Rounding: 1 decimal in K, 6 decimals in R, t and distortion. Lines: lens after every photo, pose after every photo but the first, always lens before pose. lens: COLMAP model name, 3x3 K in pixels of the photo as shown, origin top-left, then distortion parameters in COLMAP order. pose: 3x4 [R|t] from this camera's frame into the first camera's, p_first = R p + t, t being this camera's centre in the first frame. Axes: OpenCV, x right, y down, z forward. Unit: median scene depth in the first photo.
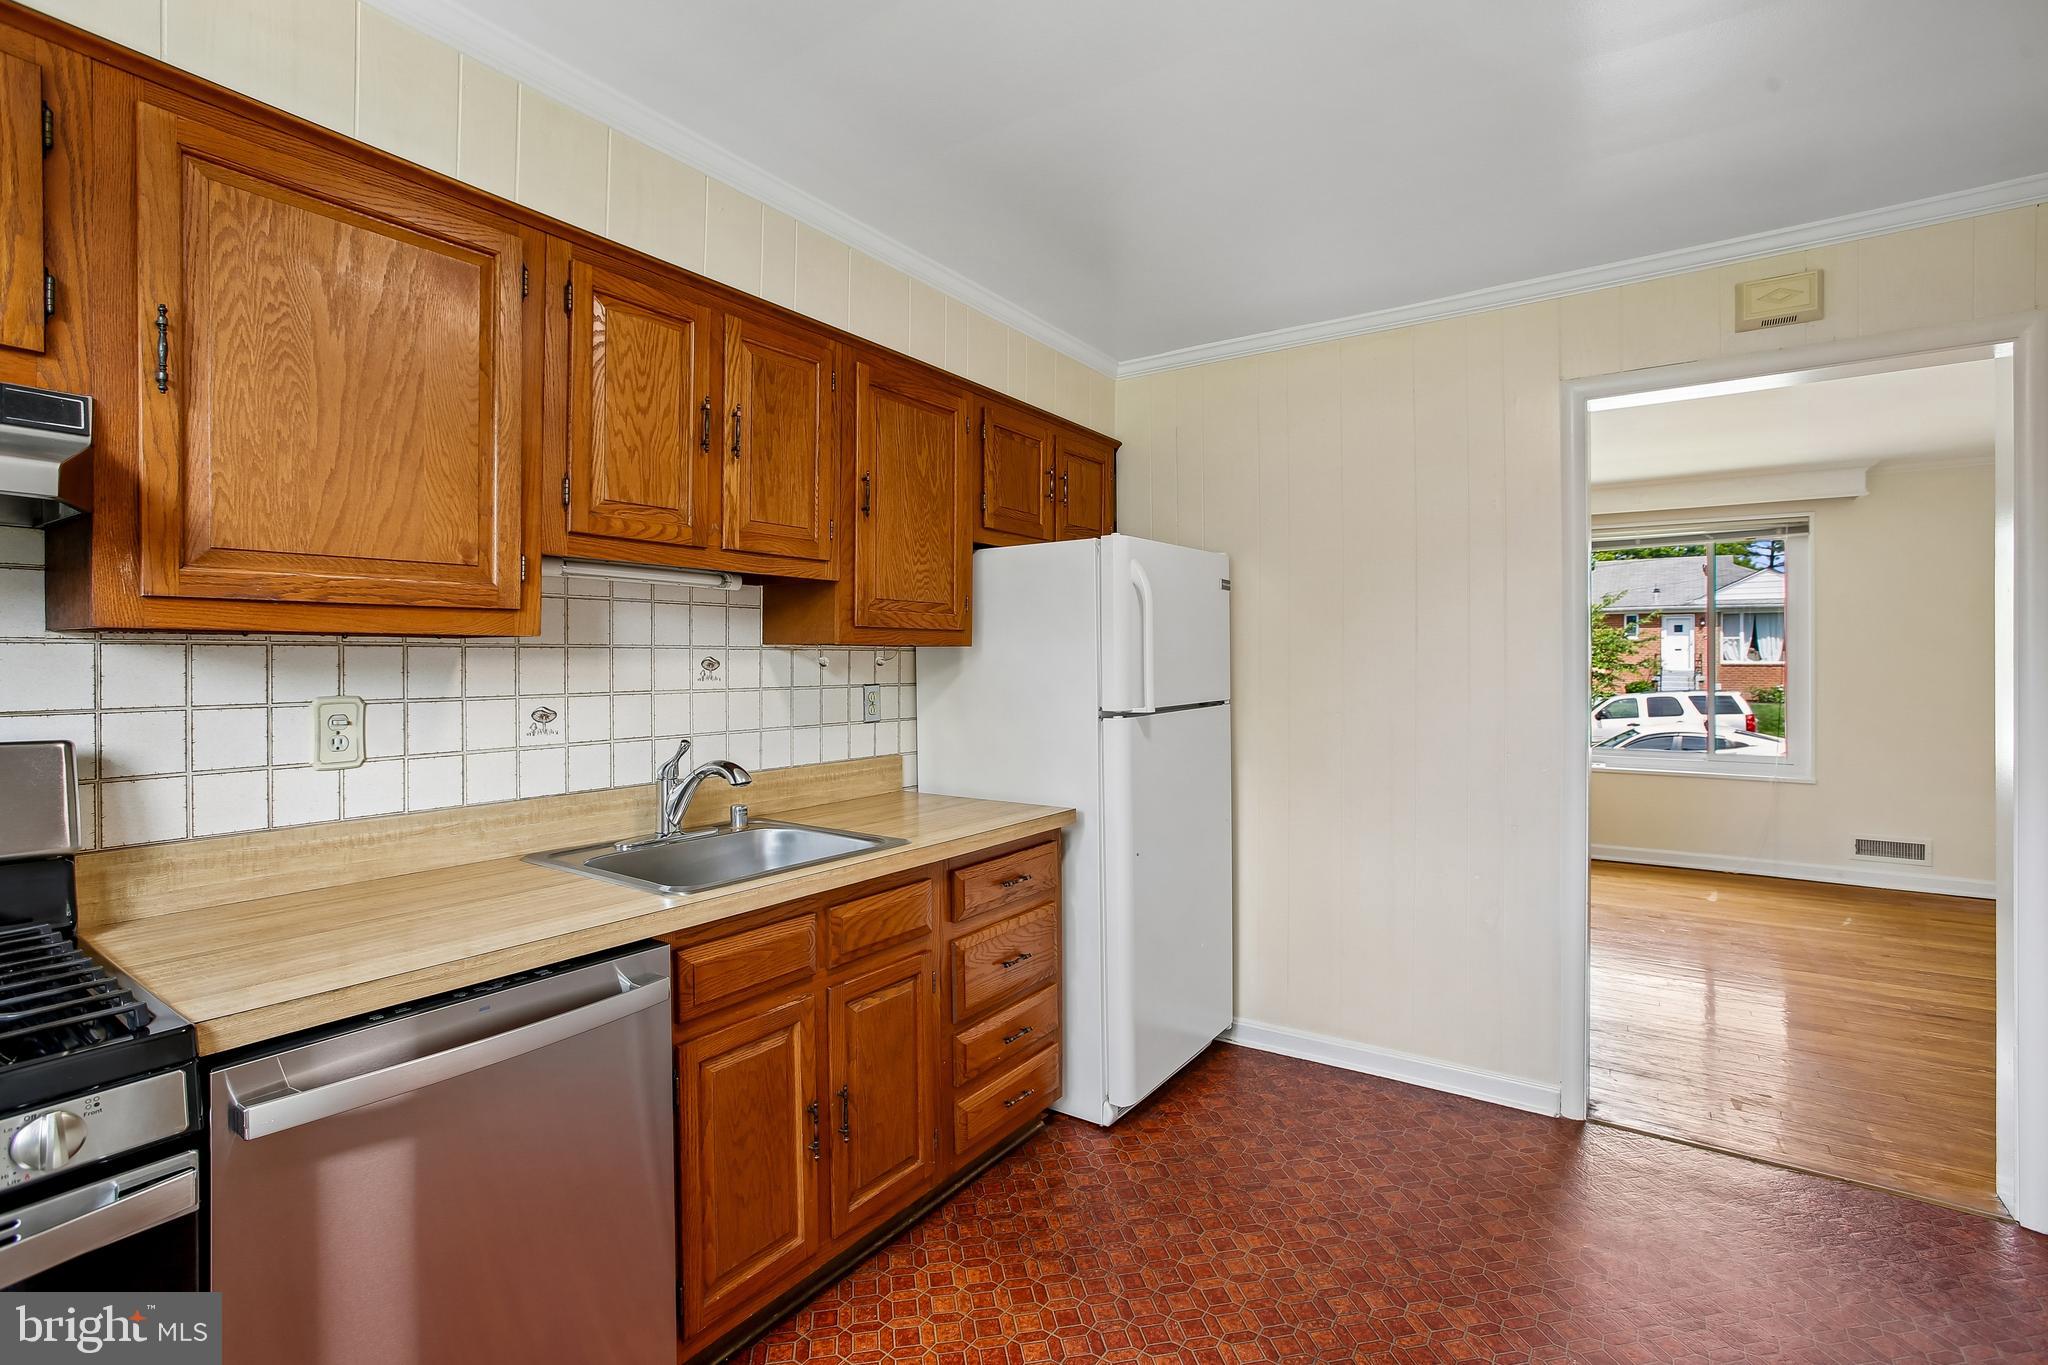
lens RADIAL K [[915.1, 0, 1003.6], [0, 915.1, 658.3], [0, 0, 1]] dist [-0.013371, 0.000076]
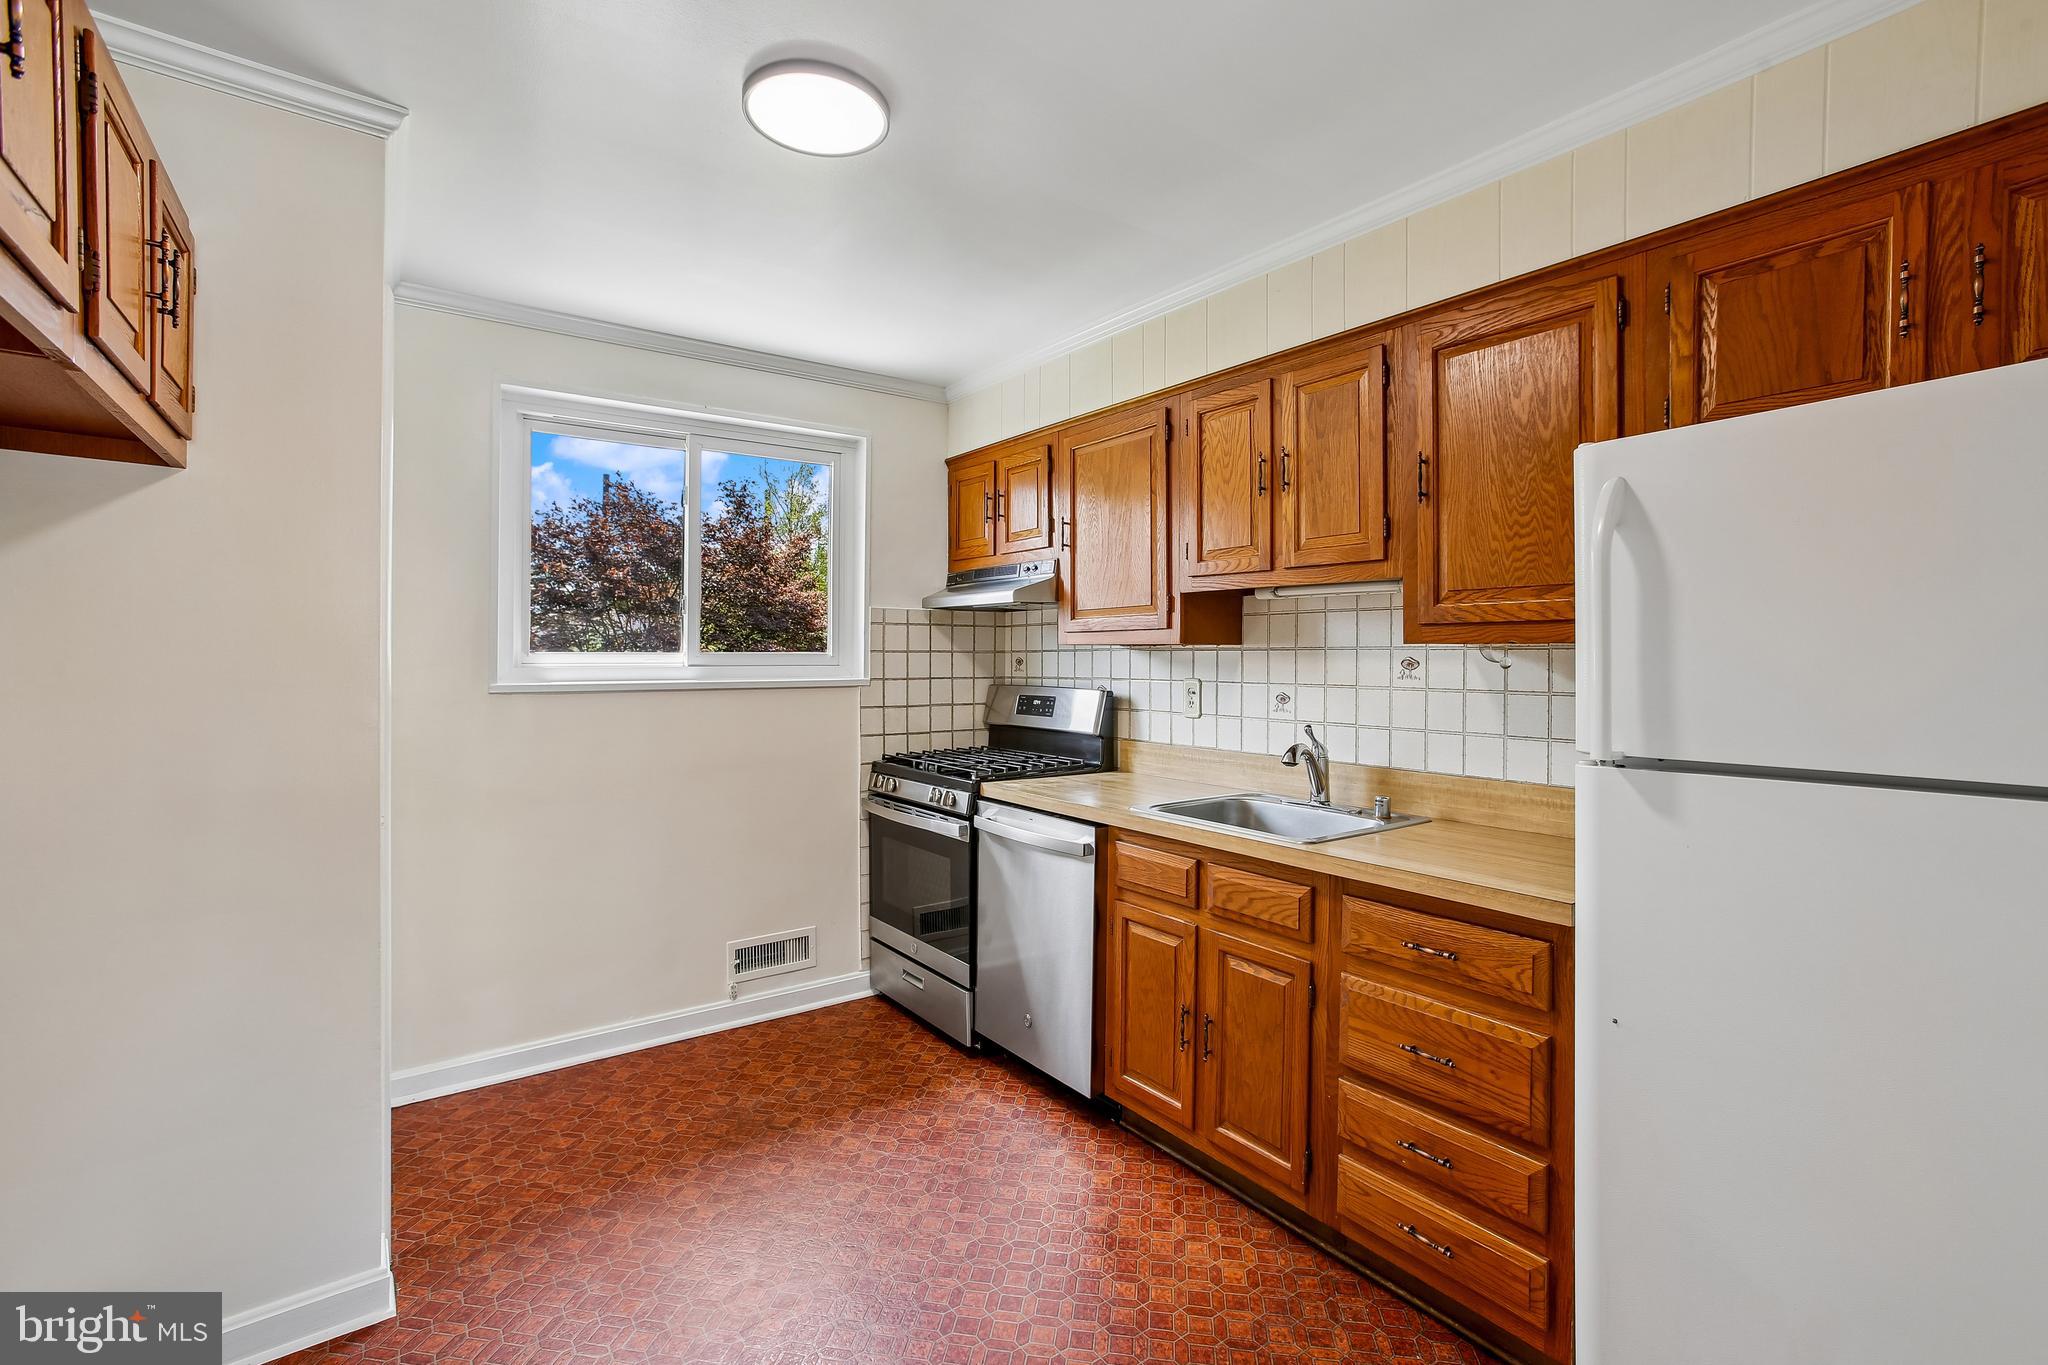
lens RADIAL K [[915.1, 0, 1003.6], [0, 915.1, 658.3], [0, 0, 1]] dist [-0.013371, 0.000076]
pose [[-0.320874, -0.003796, -0.947114, 0.968410], [-0.007735, 0.999969, -0.001387, 0.006127], [0.947090, 0.006881, -0.320893, 1.046227]]
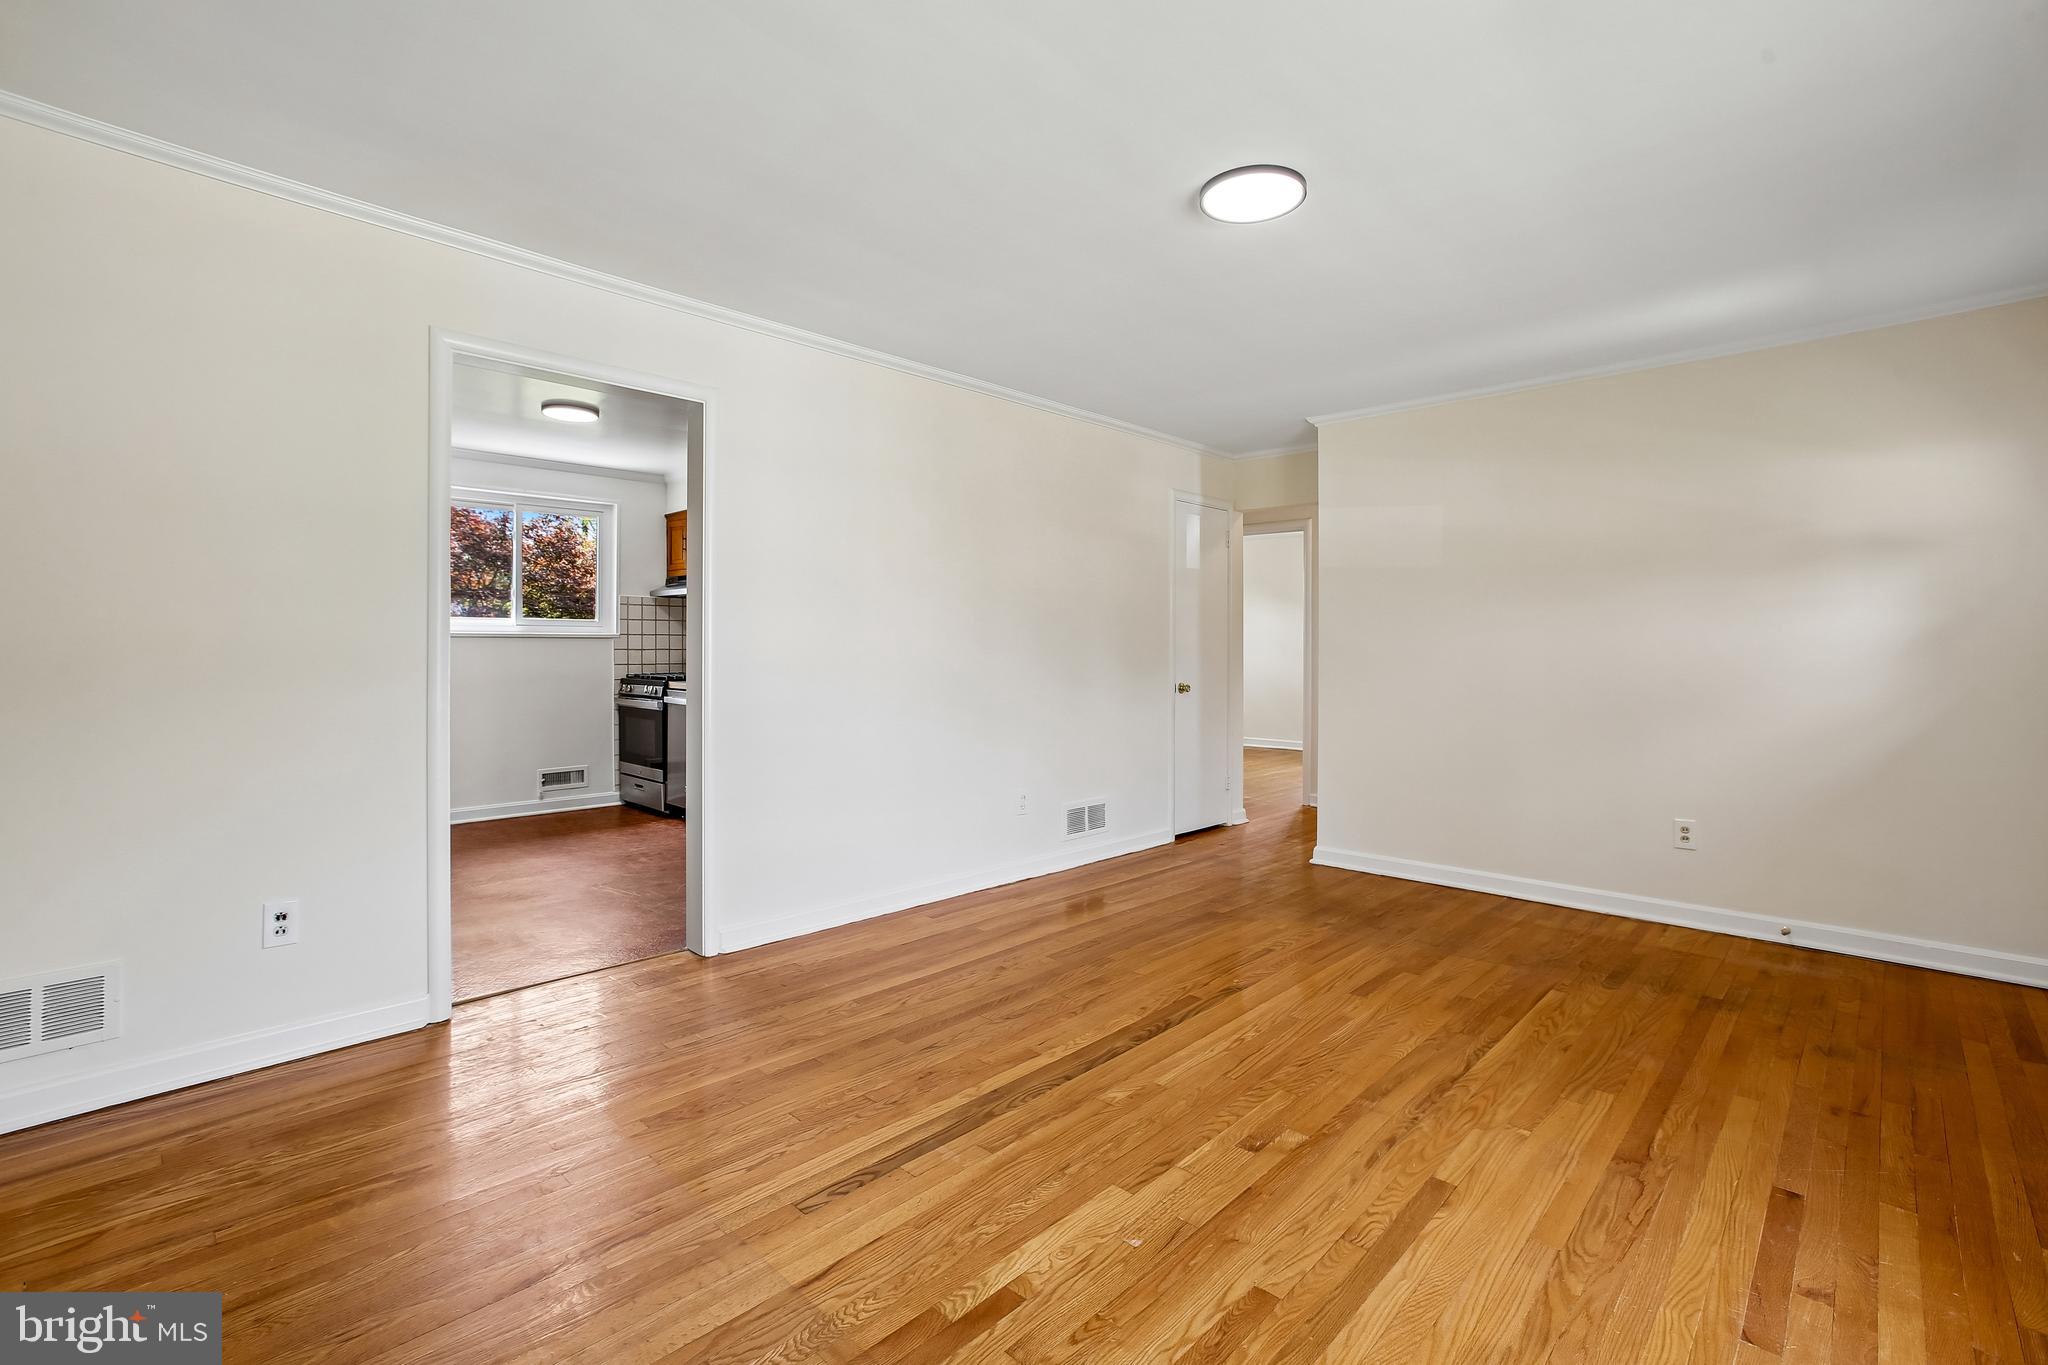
lens RADIAL K [[915.1, 0, 1003.6], [0, 915.1, 658.3], [0, 0, 1]] dist [-0.013371, 0.000076]
pose [[-0.150774, 0.007047, -0.988543, 2.435424], [-0.009709, 0.999916, 0.008609, 0.092405], [0.988521, 0.010896, -0.150693, 2.111732]]
